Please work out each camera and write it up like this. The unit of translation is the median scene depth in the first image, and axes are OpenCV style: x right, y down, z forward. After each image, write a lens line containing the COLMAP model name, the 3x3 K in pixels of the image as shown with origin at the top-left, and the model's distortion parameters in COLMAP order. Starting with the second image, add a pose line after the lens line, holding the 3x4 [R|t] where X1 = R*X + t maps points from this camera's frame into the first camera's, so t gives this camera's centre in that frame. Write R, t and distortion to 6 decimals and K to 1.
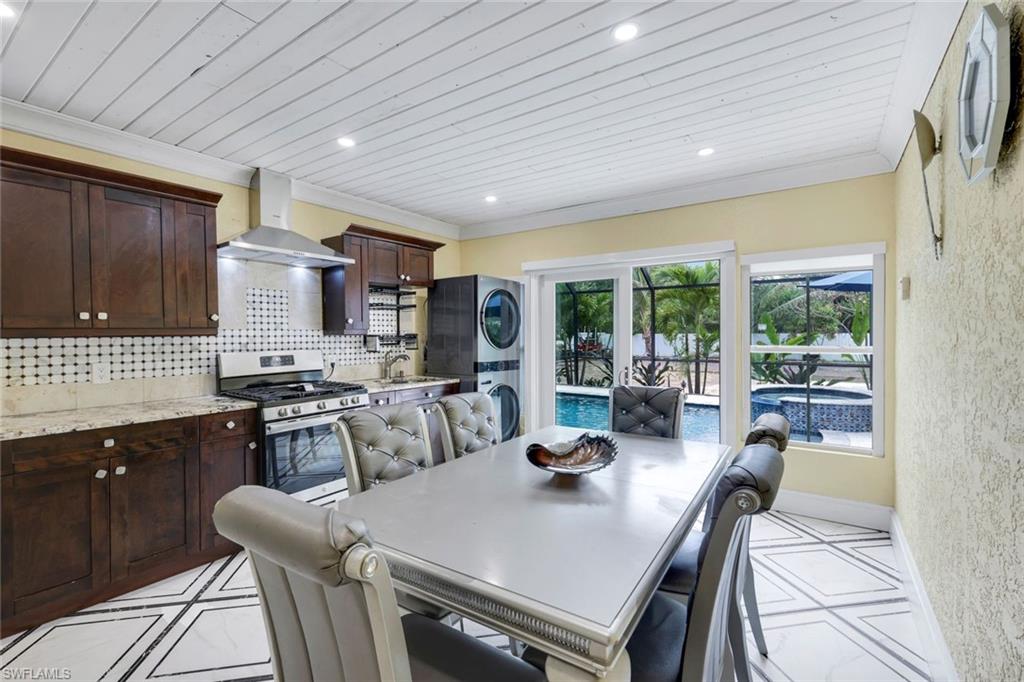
lens RADIAL K [[450.8, 0, 500.9], [0, 450.8, 338.0], [0, 0, 1]] dist [0.001809, 0.000682]
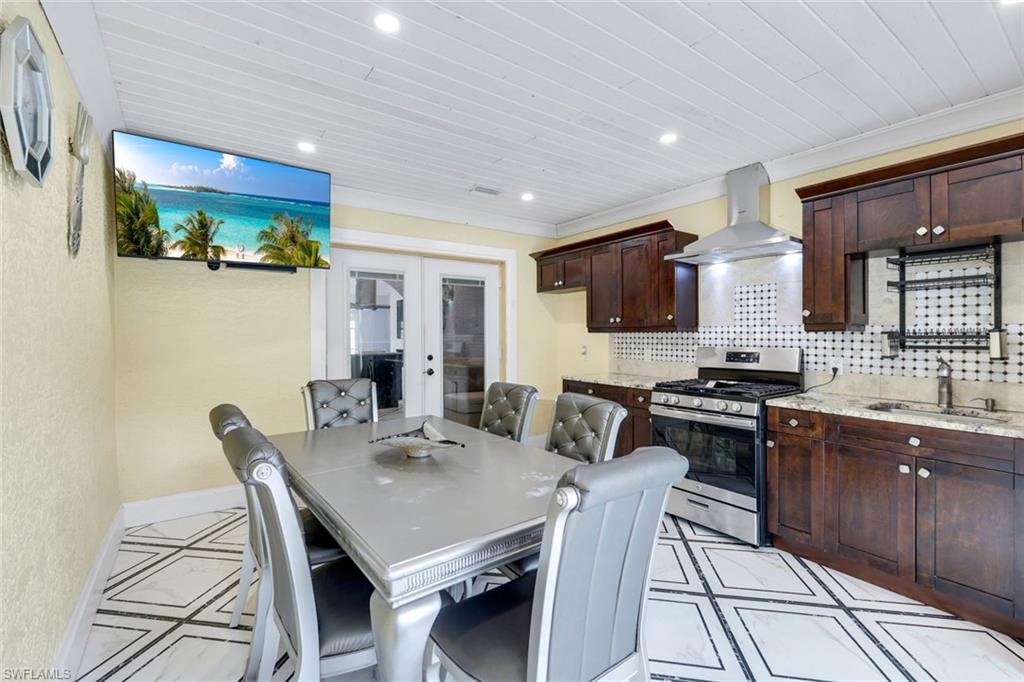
lens RADIAL K [[450.8, 0, 501.9], [0, 450.8, 337.0], [0, 0, 1]] dist [0.001809, 0.000682]
pose [[-0.340769, 0.013698, -0.940047, 0.582613], [-0.006446, 0.999836, 0.016906, -0.007103], [0.940125, 0.011821, -0.340625, 0.793788]]
